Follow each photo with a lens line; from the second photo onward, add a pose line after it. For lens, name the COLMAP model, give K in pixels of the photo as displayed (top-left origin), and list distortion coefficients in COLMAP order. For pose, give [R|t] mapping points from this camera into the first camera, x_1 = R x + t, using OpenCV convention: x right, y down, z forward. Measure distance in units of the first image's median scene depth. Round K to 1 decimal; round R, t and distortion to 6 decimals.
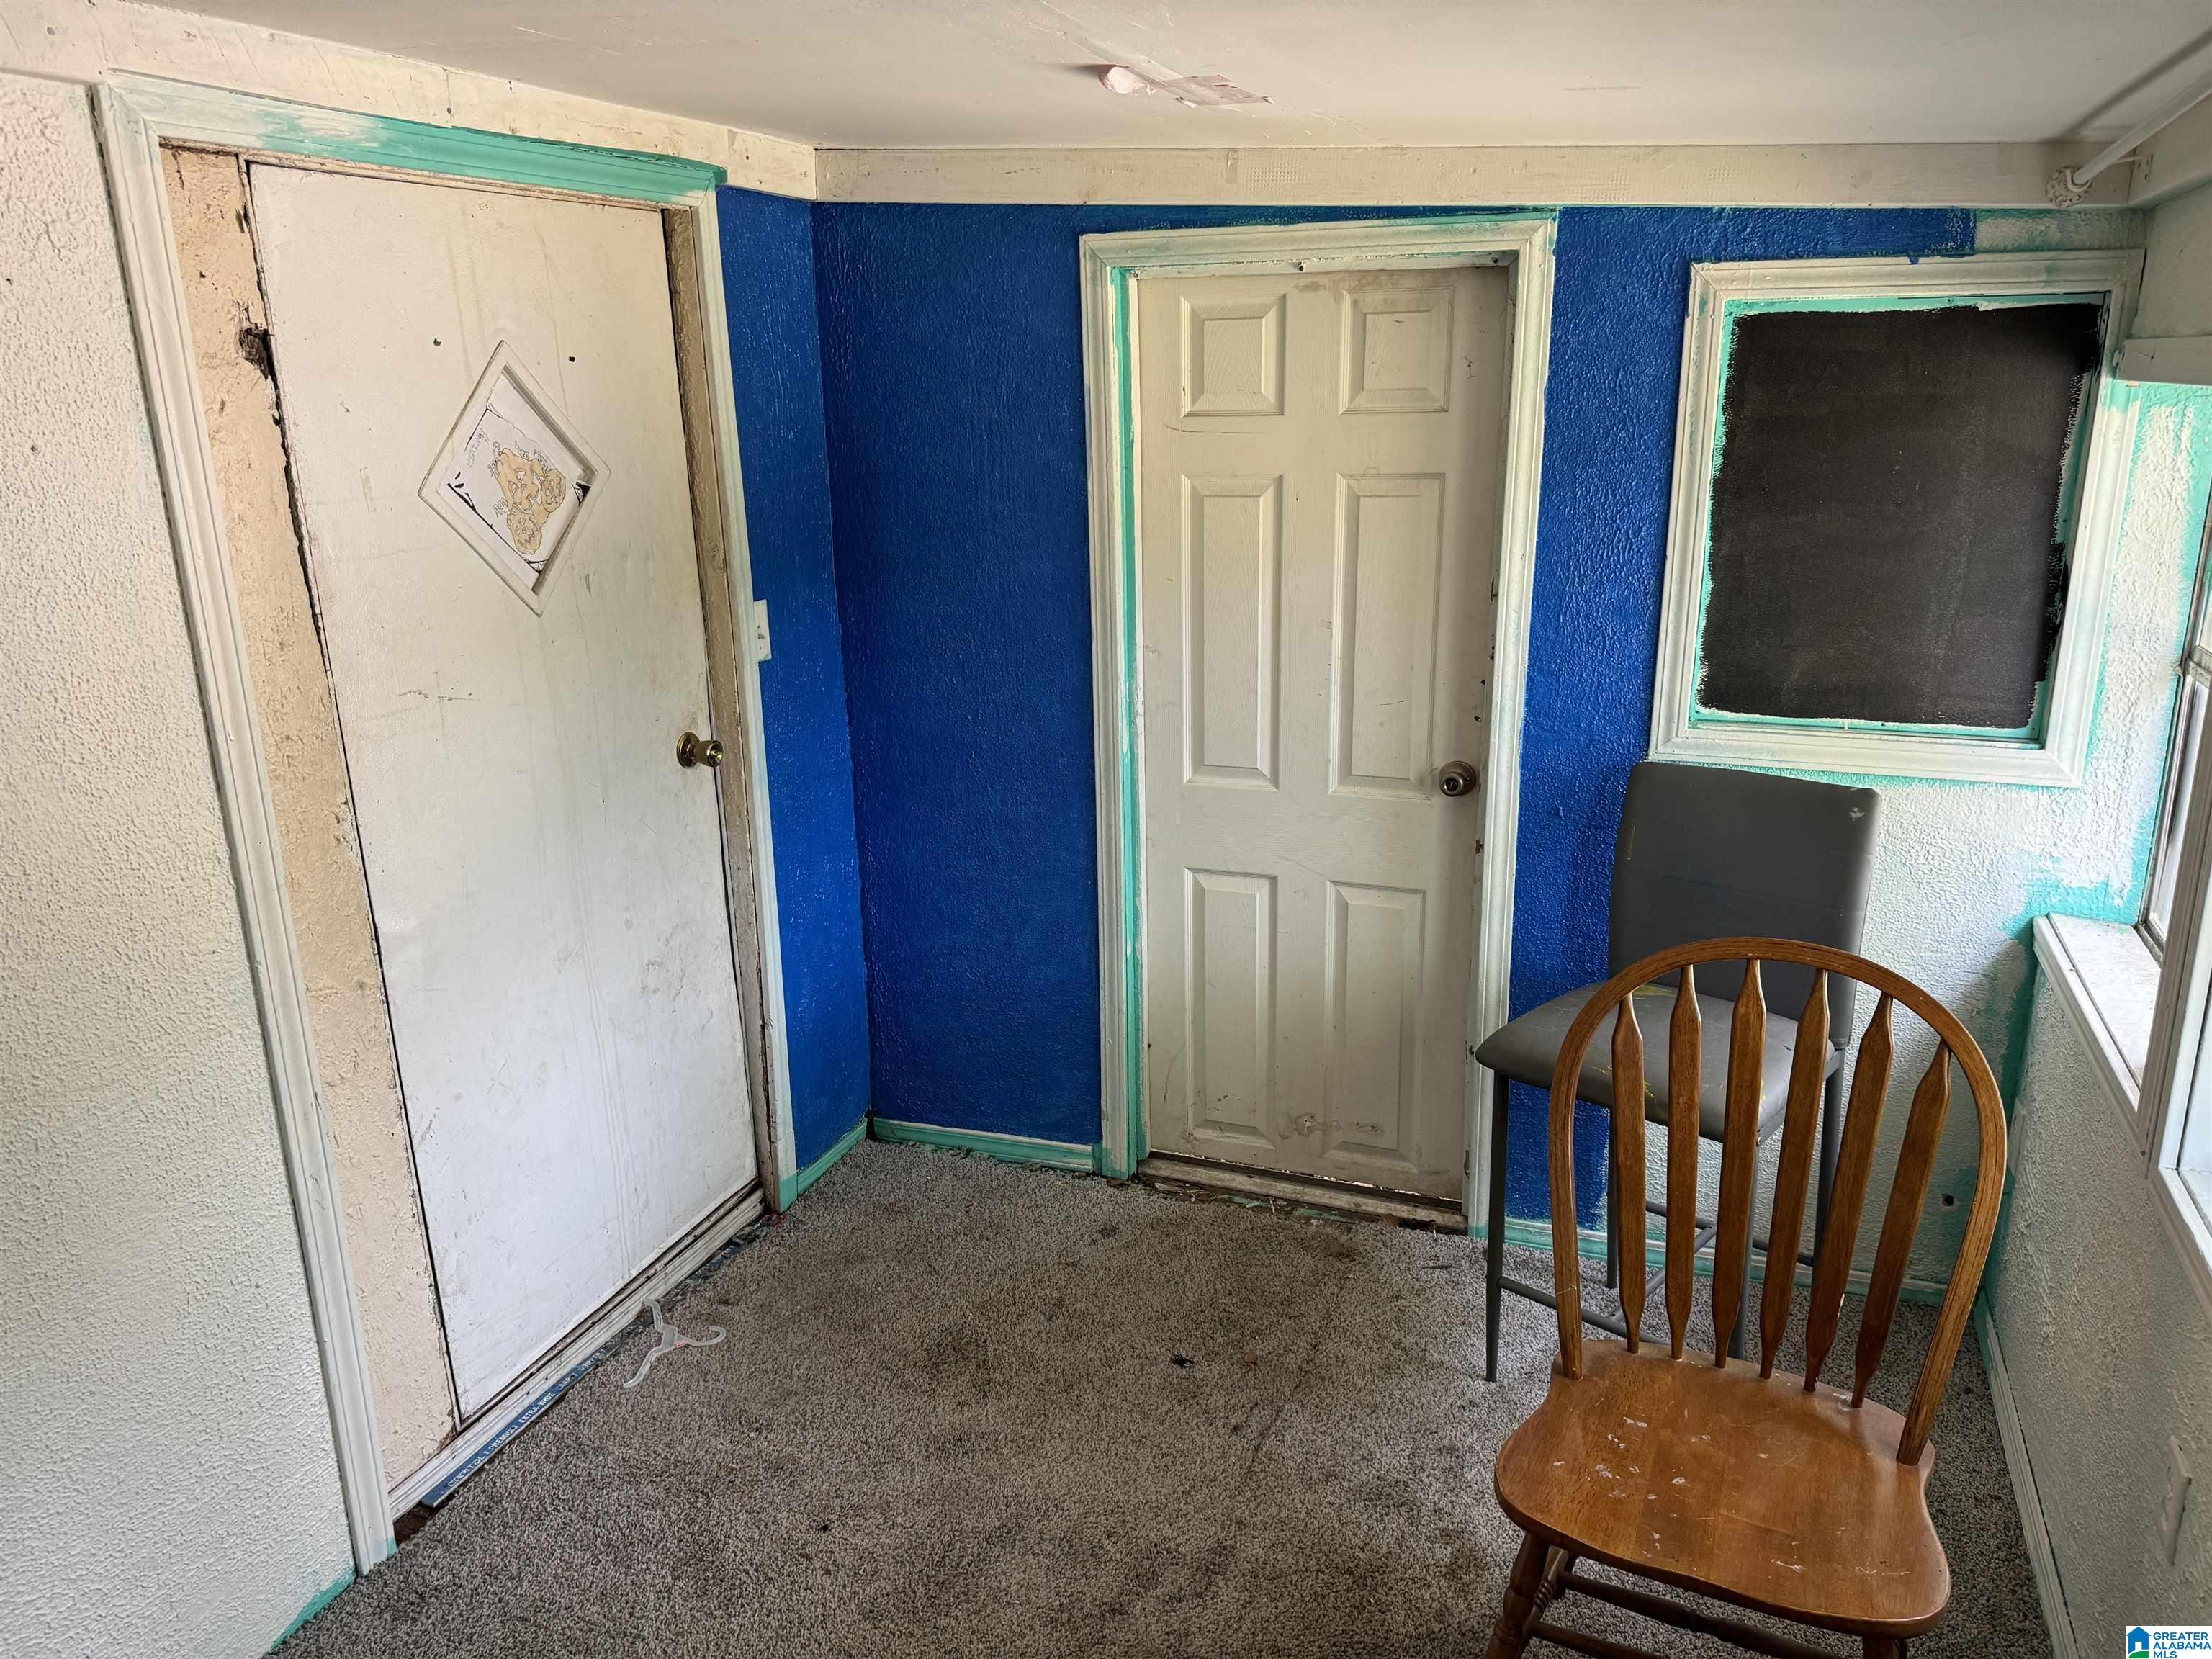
lens RADIAL K [[1547.4, 0, 1113.4], [0, 1547.4, 845.9], [0, 0, 1]] dist [0.055549, -0.078491]
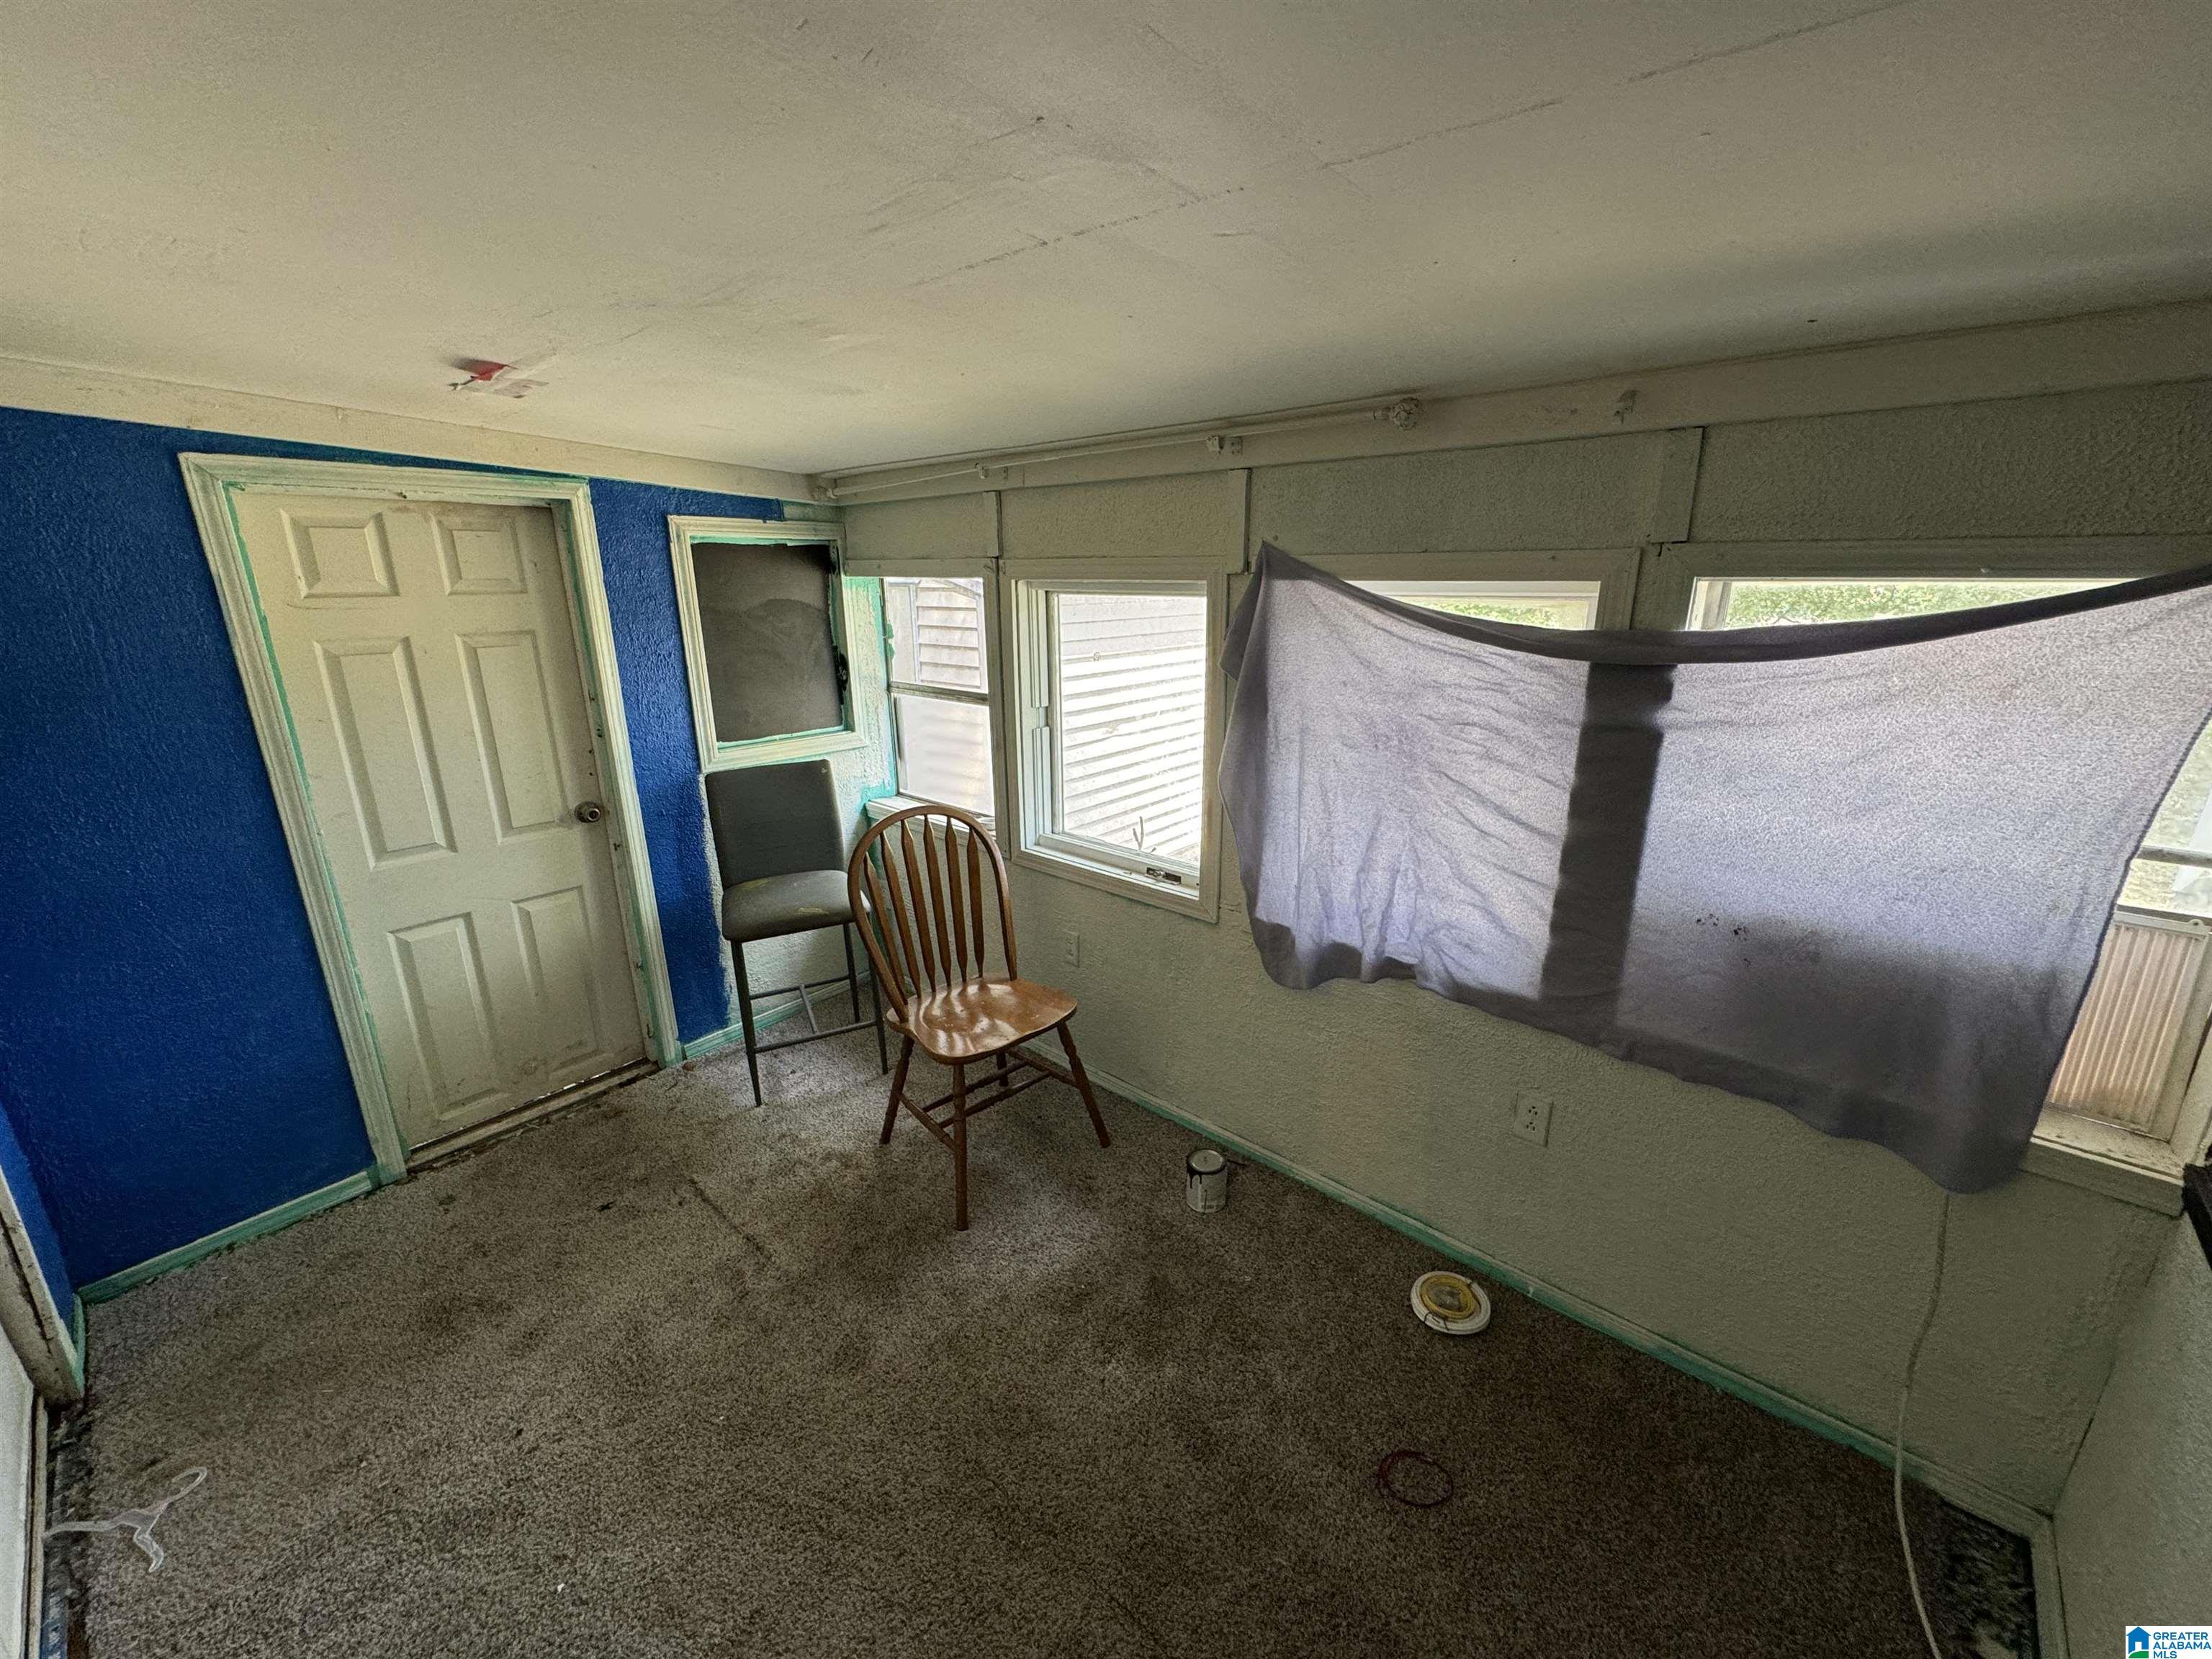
lens RADIAL K [[886.8, 0, 1108.0], [0, 886.8, 832.2], [0, 0, 1]] dist [-0.001985, -0.000073]
pose [[0.344289, -0.248834, 0.905288, -0.469698], [0.272921, 0.949125, 0.157089, -0.020808], [-0.898320, 0.192988, 0.394685, 0.134131]]
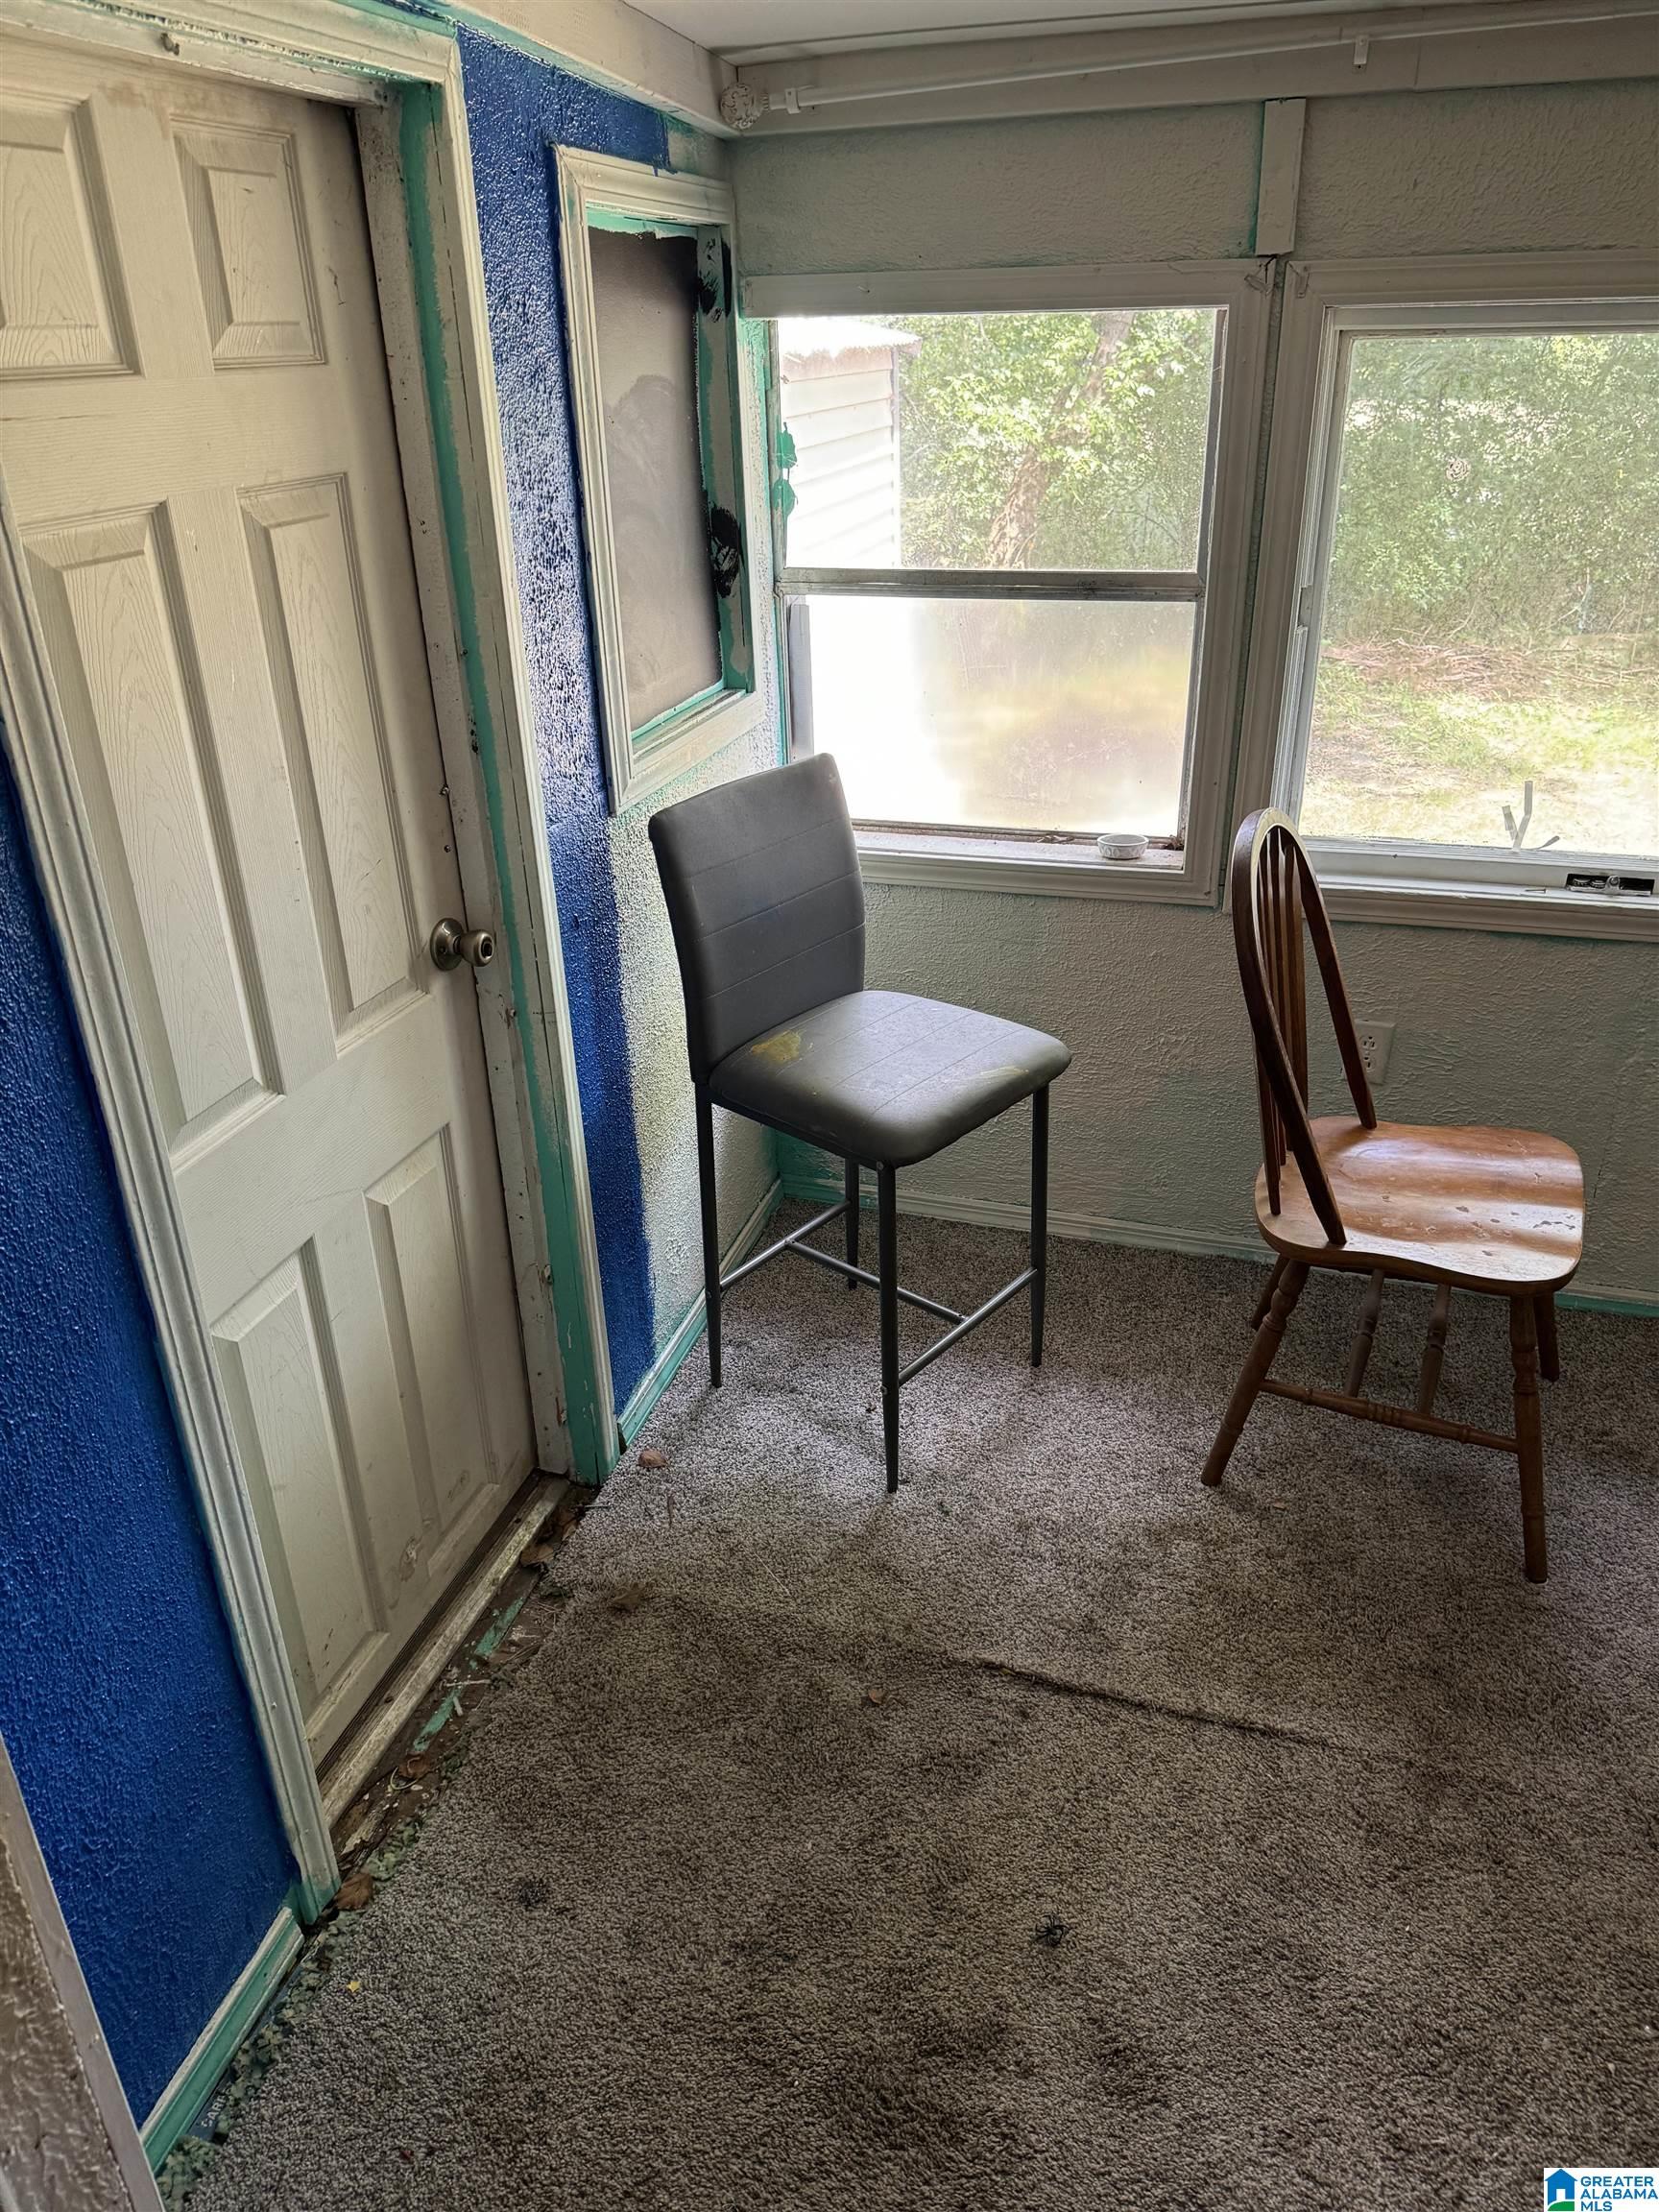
lens RADIAL K [[1547.4, 0, 819.6], [0, 1547.4, 1112.7], [0, 0, 1]] dist [0.055549, -0.078491]
pose [[-0.069193, -0.429387, 0.900466, -0.449172], [0.315595, 0.846850, 0.428071, -0.229143], [-0.946368, 0.313802, 0.076916, 0.852584]]
